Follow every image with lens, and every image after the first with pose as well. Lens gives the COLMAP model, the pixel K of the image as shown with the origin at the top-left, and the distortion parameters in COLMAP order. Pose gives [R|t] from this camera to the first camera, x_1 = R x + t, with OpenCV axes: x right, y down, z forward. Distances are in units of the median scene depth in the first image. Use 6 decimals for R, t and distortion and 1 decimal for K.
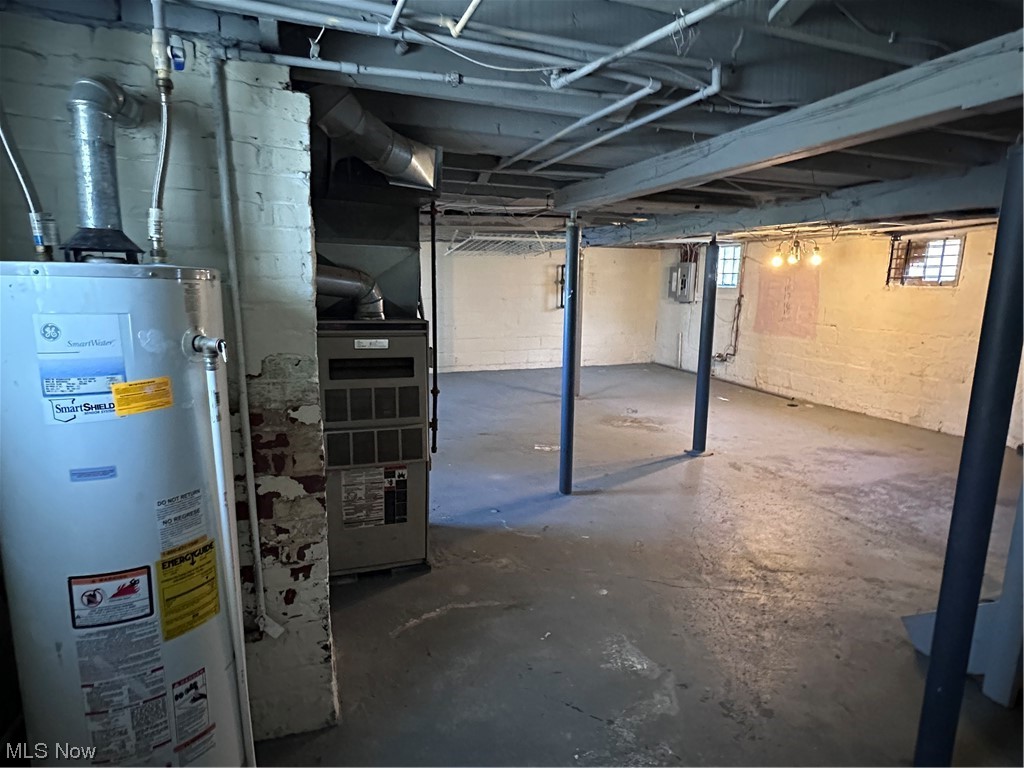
lens RADIAL K [[576.7, 0, 511.6], [0, 576.7, 385.7], [0, 0, 1]] dist [-0.001646, 0.000329]
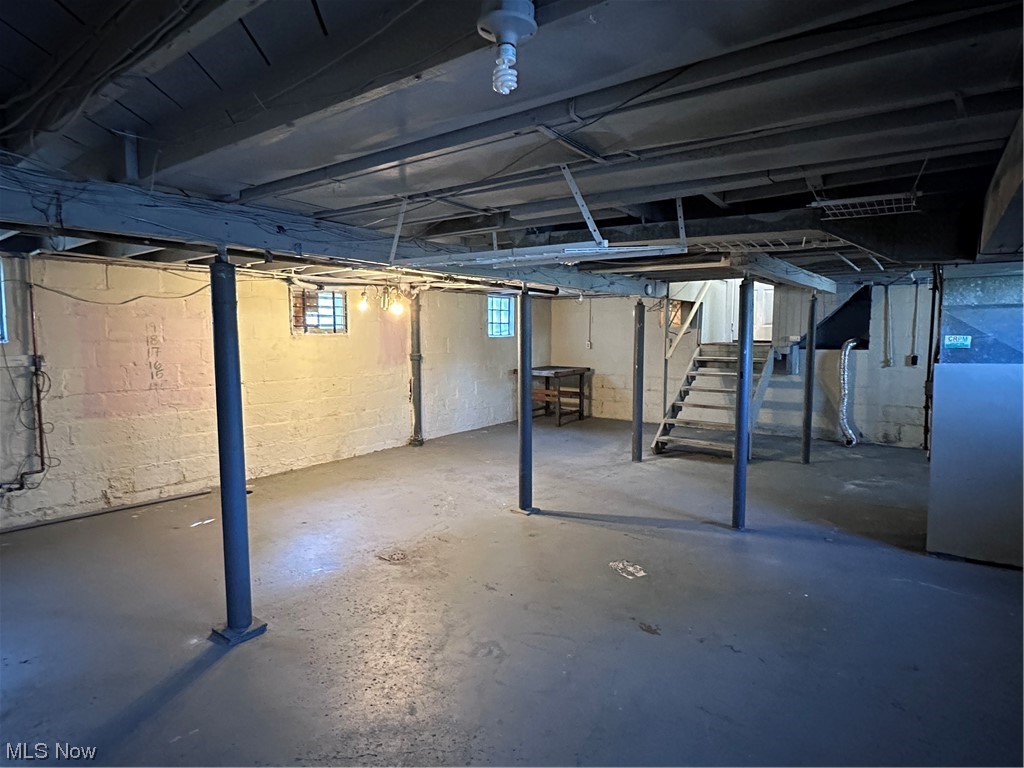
lens RADIAL K [[576.7, 0, 508.4], [0, 576.7, 381.7], [0, 0, 1]] dist [-0.001646, 0.000329]
pose [[-0.543419, -0.080734, 0.835570, -0.382299], [0.146200, 0.971051, 0.188907, -0.239544], [-0.826632, 0.224816, -0.515884, 1.295779]]
